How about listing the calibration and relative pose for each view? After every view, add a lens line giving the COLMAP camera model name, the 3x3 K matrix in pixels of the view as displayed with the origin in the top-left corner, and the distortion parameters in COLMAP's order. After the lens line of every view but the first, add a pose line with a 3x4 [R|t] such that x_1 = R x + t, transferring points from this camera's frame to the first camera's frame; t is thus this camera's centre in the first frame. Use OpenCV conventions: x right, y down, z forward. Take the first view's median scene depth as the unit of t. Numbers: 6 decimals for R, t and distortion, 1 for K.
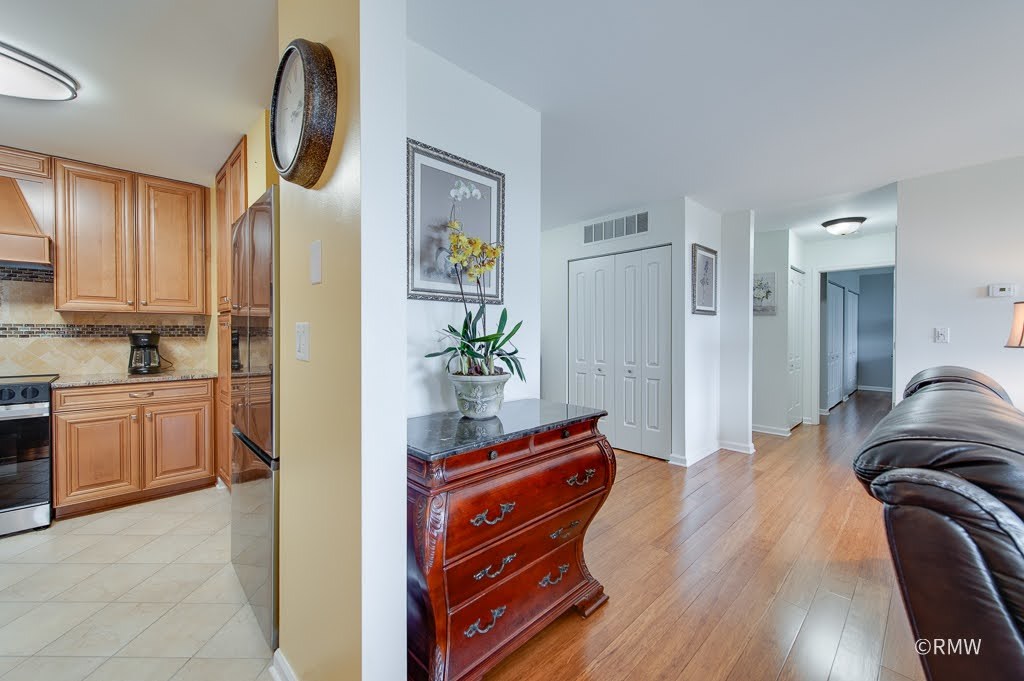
lens RADIAL K [[415.4, 0, 511.3], [0, 415.4, 336.4], [0, 0, 1]] dist [0.010777, -0.000062]
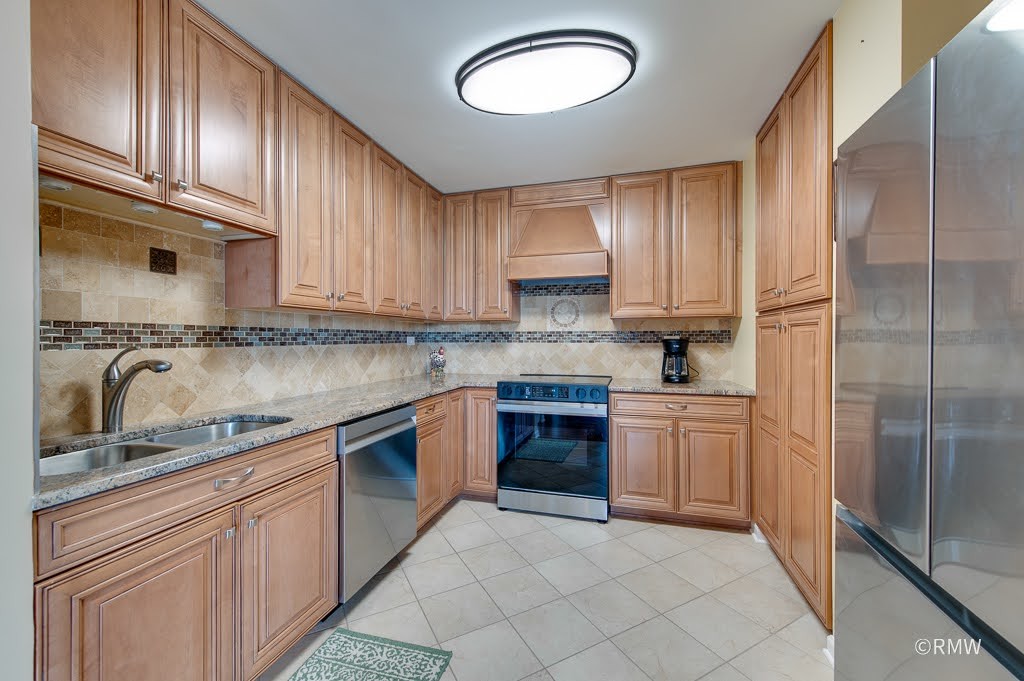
lens RADIAL K [[404.4, 0, 505.7], [0, 404.4, 340.0], [0, 0, 1]] dist [0.002302, 0.000016]
pose [[0.487239, 0.003068, -0.873263, -0.282858], [-0.006973, 0.999976, -0.000378, -0.002570], [0.873241, 0.006274, 0.487248, 0.237486]]
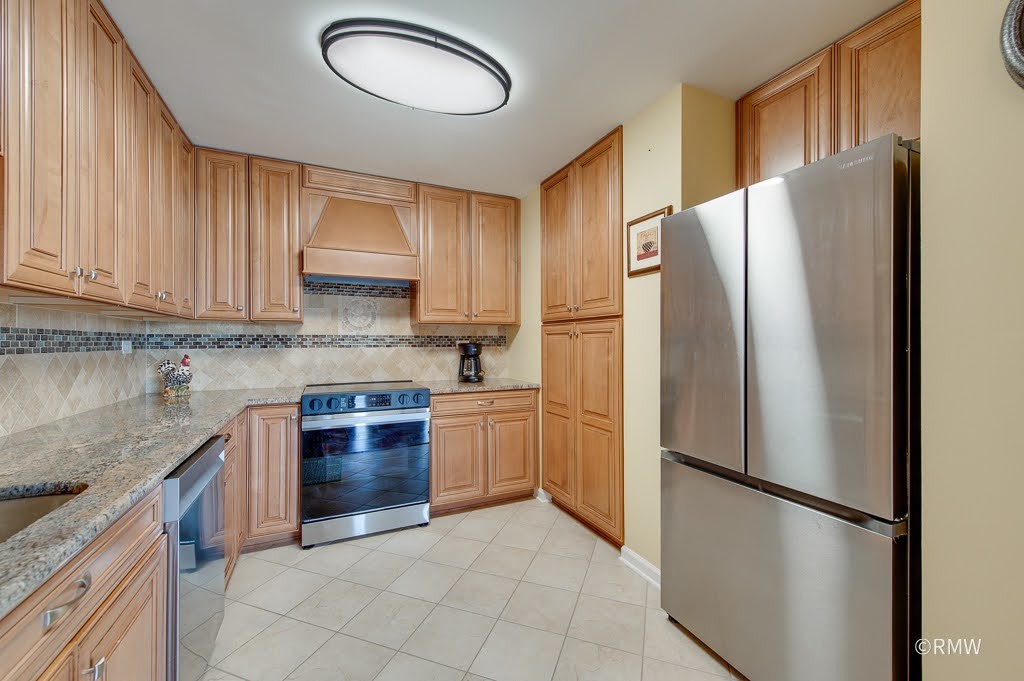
lens RADIAL K [[410.6, 0, 509.2], [0, 410.6, 341.3], [0, 0, 1]] dist [0.002124, 0.000108]
pose [[0.944861, -0.003383, -0.327454, -0.471194], [-0.000155, 0.999942, -0.010777, -0.001421], [0.327471, 0.010233, 0.944806, 0.063344]]
